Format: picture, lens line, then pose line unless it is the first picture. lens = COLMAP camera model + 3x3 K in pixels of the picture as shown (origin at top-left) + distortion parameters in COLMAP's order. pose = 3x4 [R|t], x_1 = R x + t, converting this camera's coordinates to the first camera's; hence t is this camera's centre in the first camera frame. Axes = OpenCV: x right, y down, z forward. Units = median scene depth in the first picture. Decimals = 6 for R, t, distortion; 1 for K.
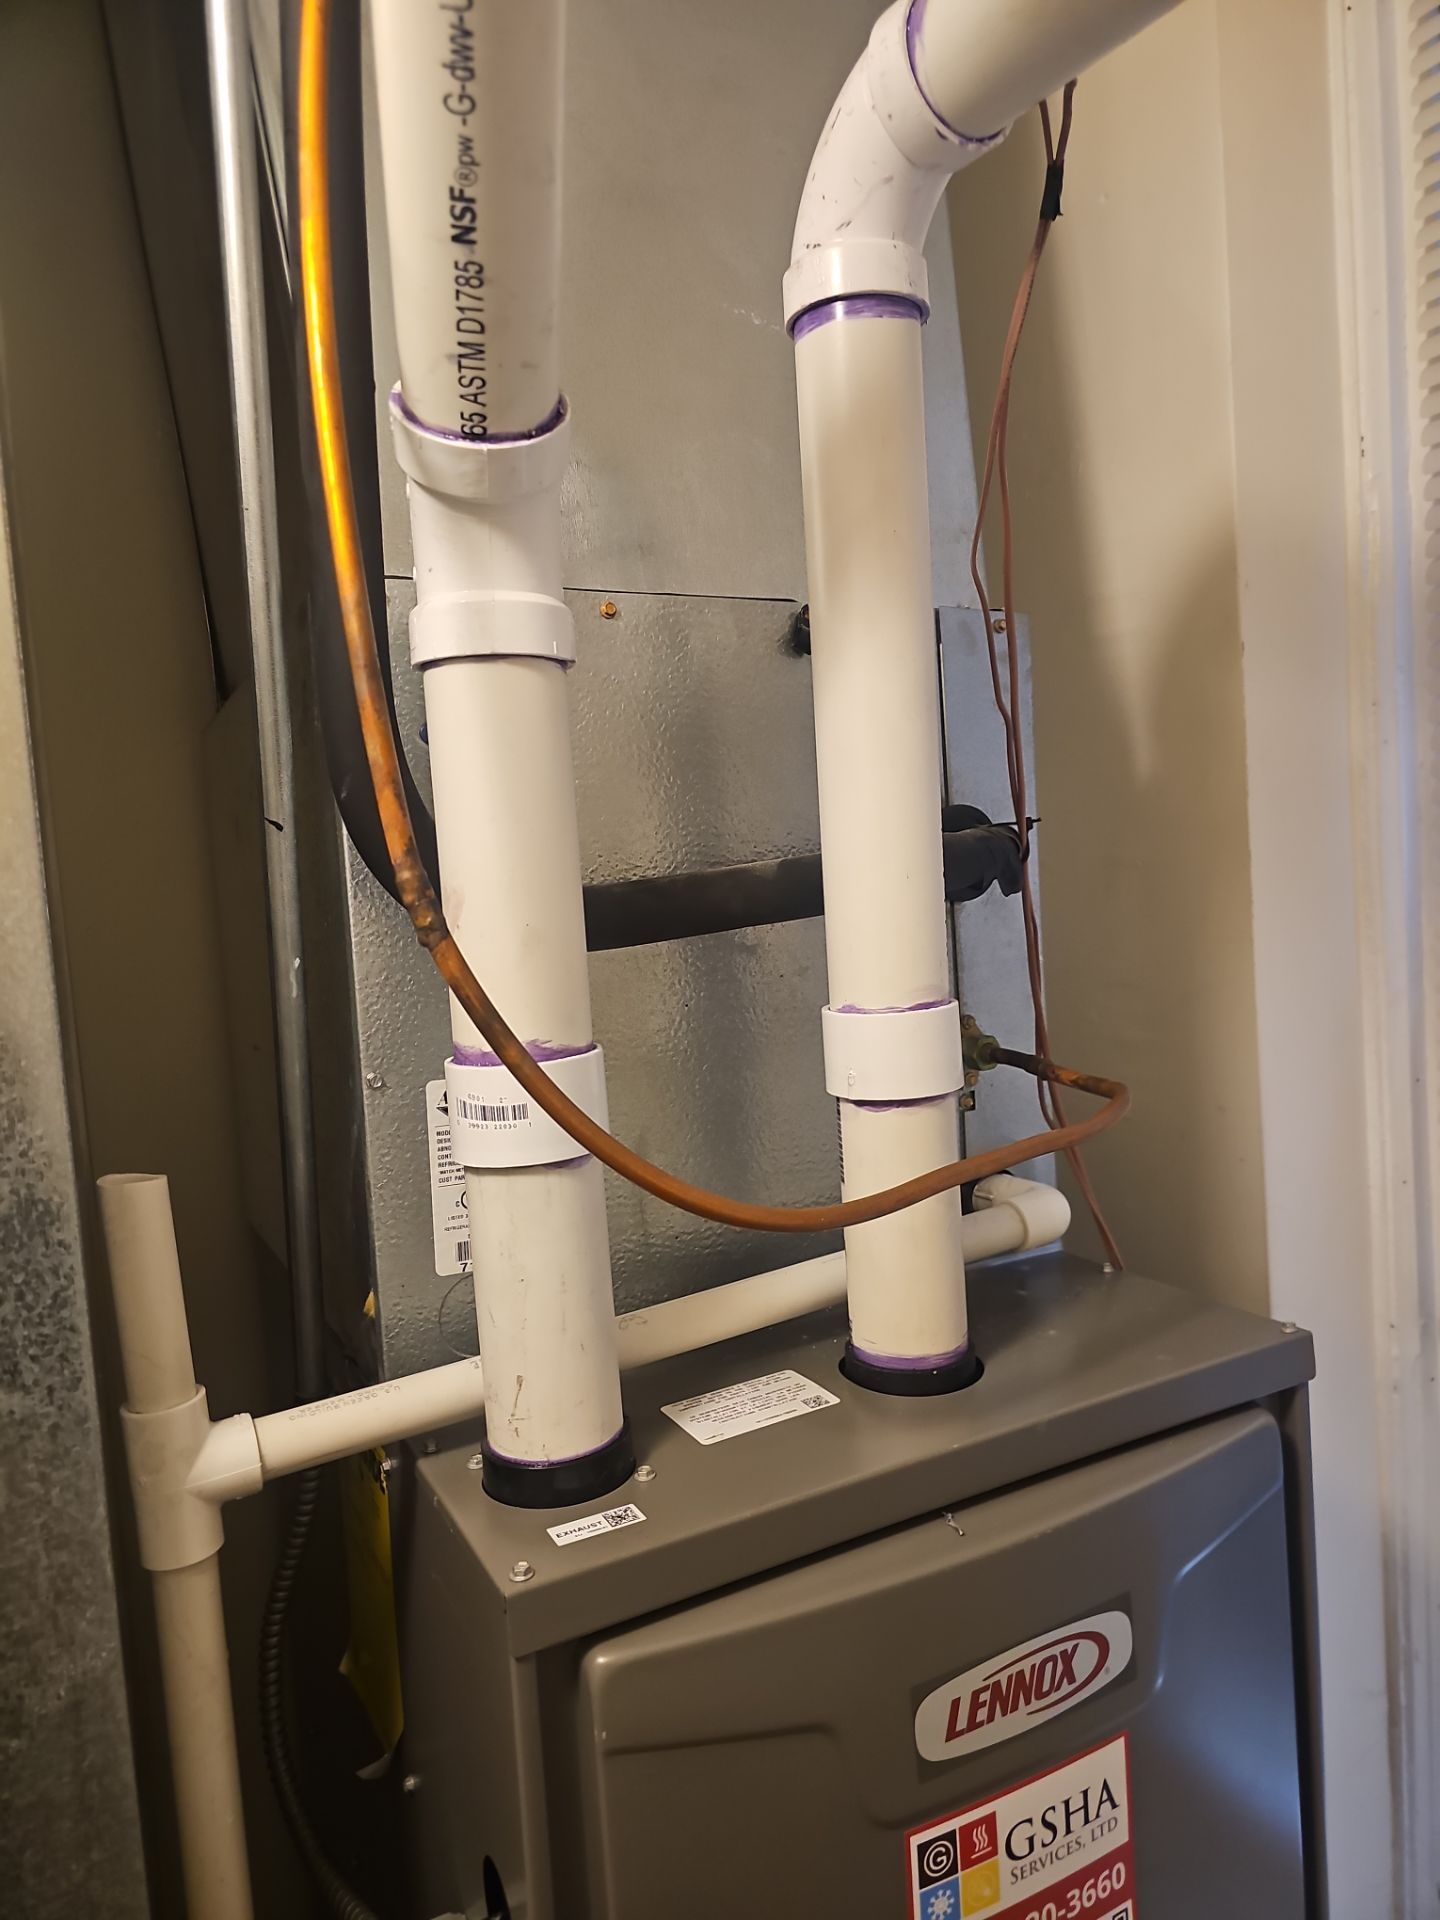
lens RADIAL K [[1255.3, 0, 733.4], [0, 1255.3, 1001.9], [0, 0, 1]] dist [0.035552, -0.041925]
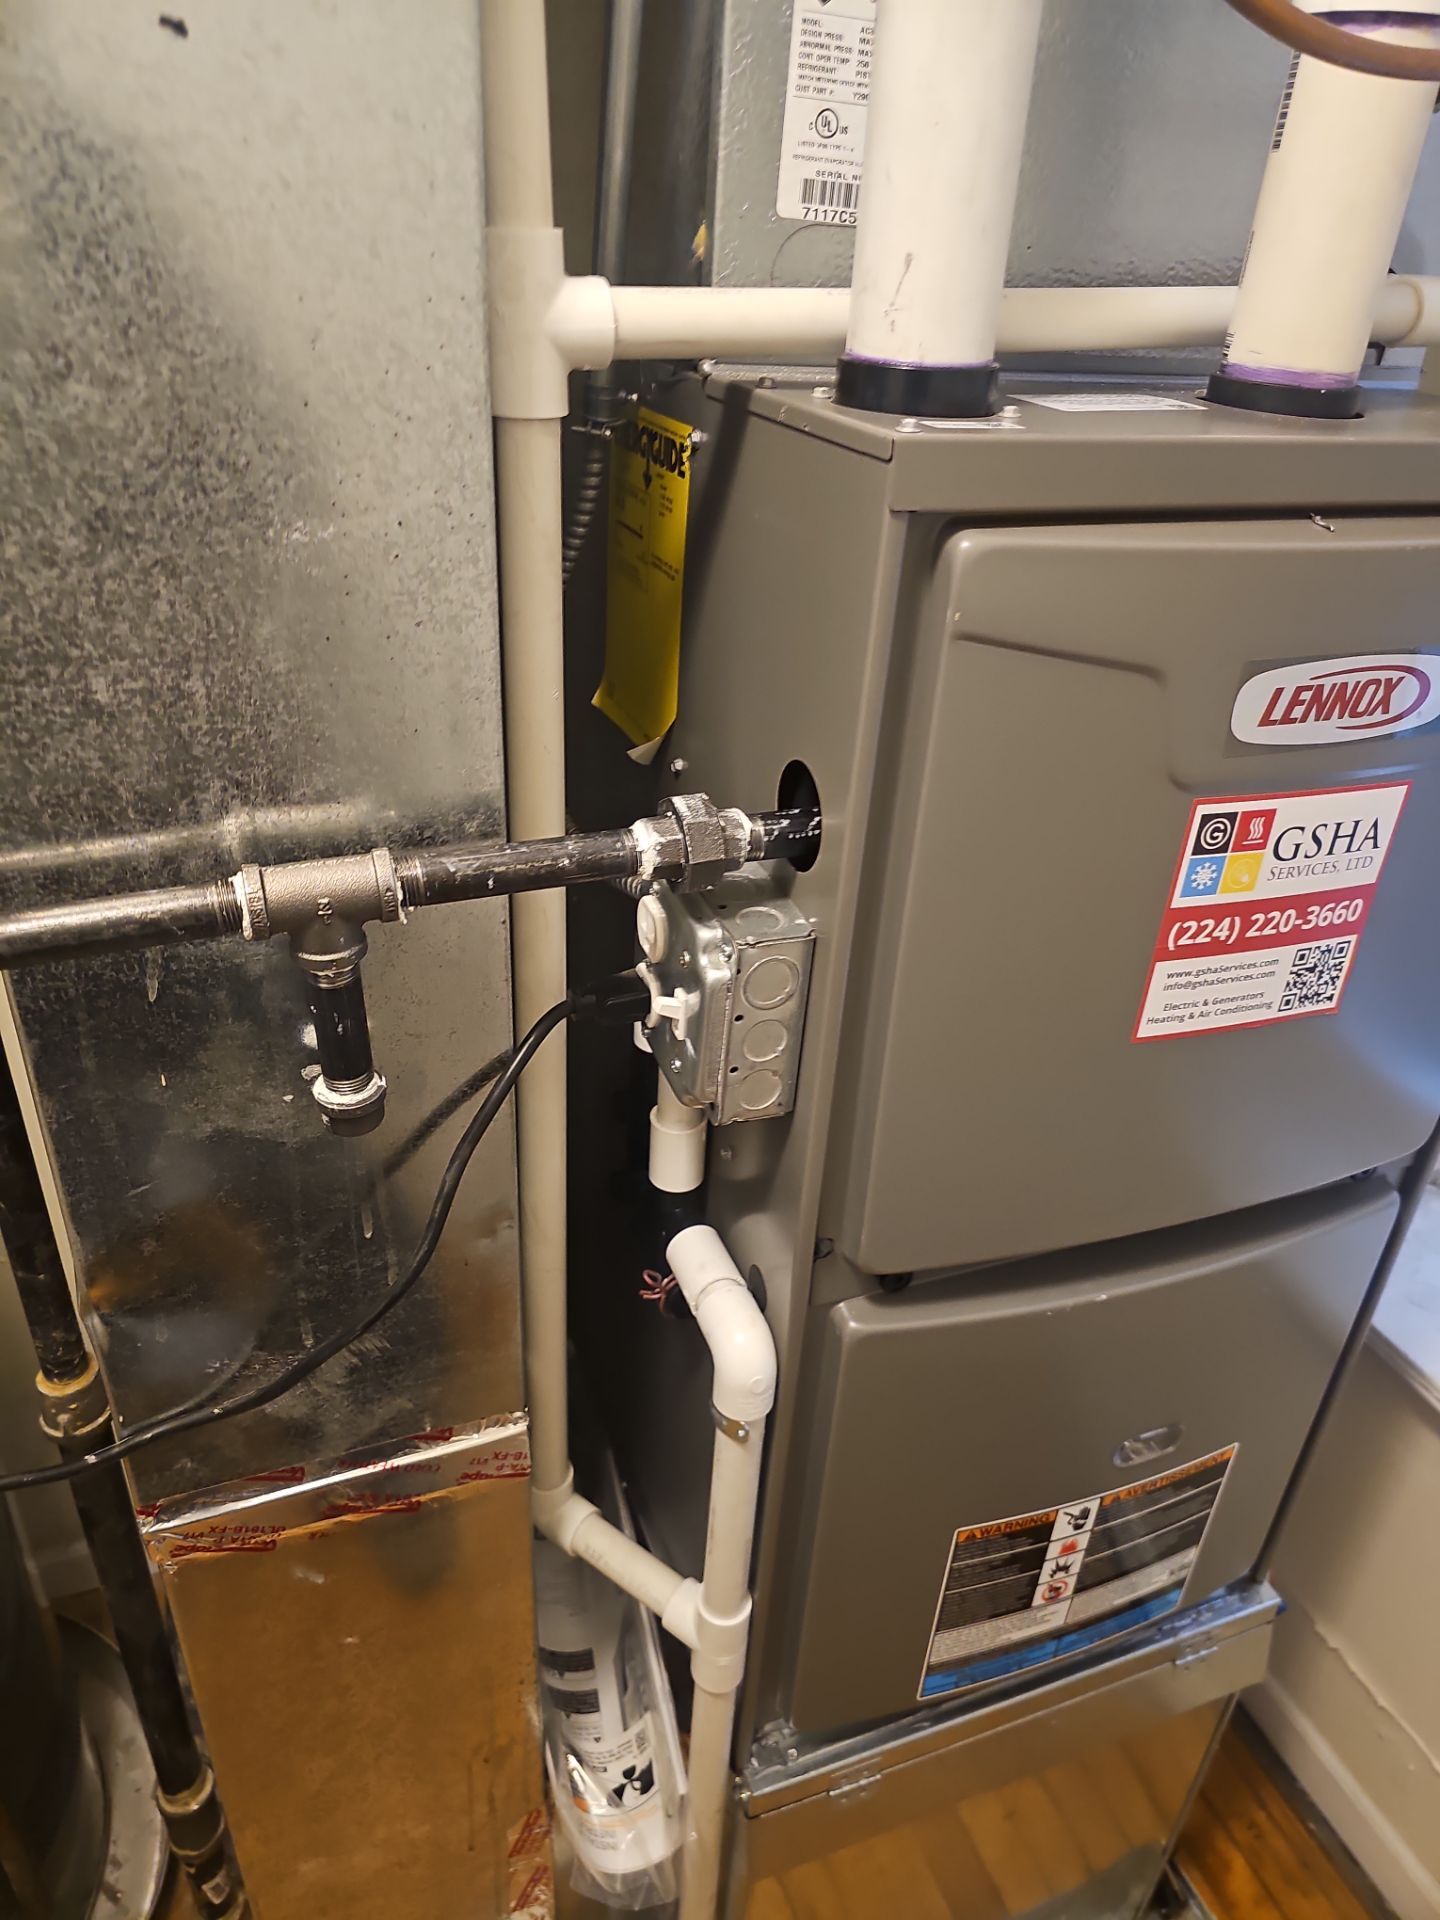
lens RADIAL K [[1255.3, 0, 727.7], [0, 1255.3, 959.0], [0, 0, 1]] dist [0.035552, -0.041925]
pose [[0.984513, 0.168616, -0.047984, -0.162512], [-0.132027, 0.893198, 0.429844, 0.361048], [0.115338, -0.416852, 0.901627, -0.032351]]
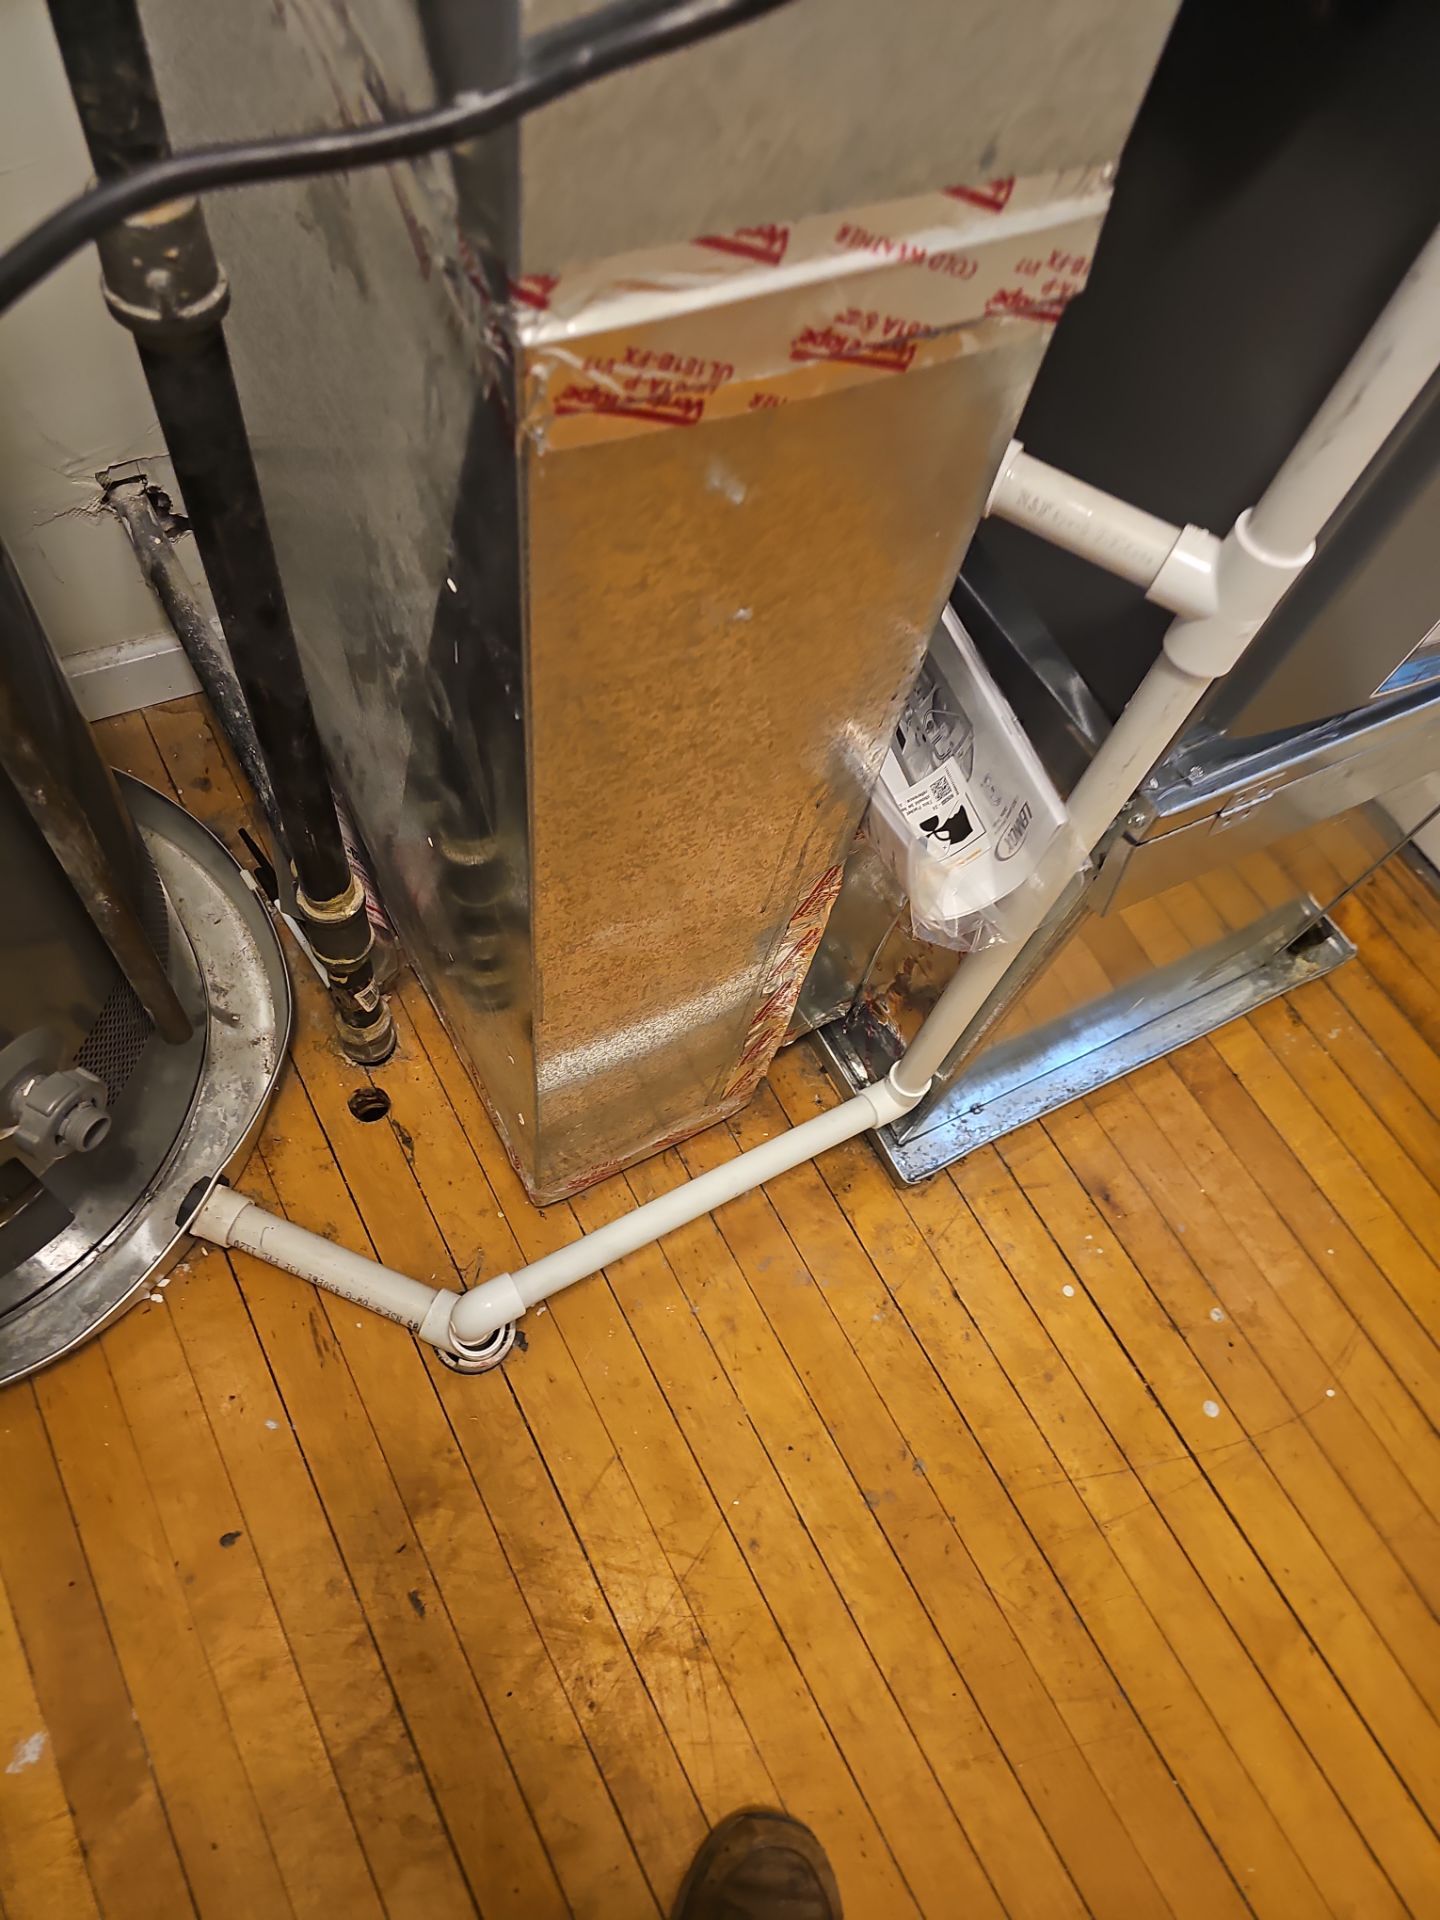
lens RADIAL K [[1255.3, 0, 721.8], [0, 1255.3, 952.8], [0, 0, 1]] dist [0.035552, -0.041925]
pose [[0.979064, 0.092501, 0.181322, -0.654802], [-0.202829, 0.518410, 0.830729, 1.046150], [-0.017155, -0.850114, 0.526319, 0.176080]]
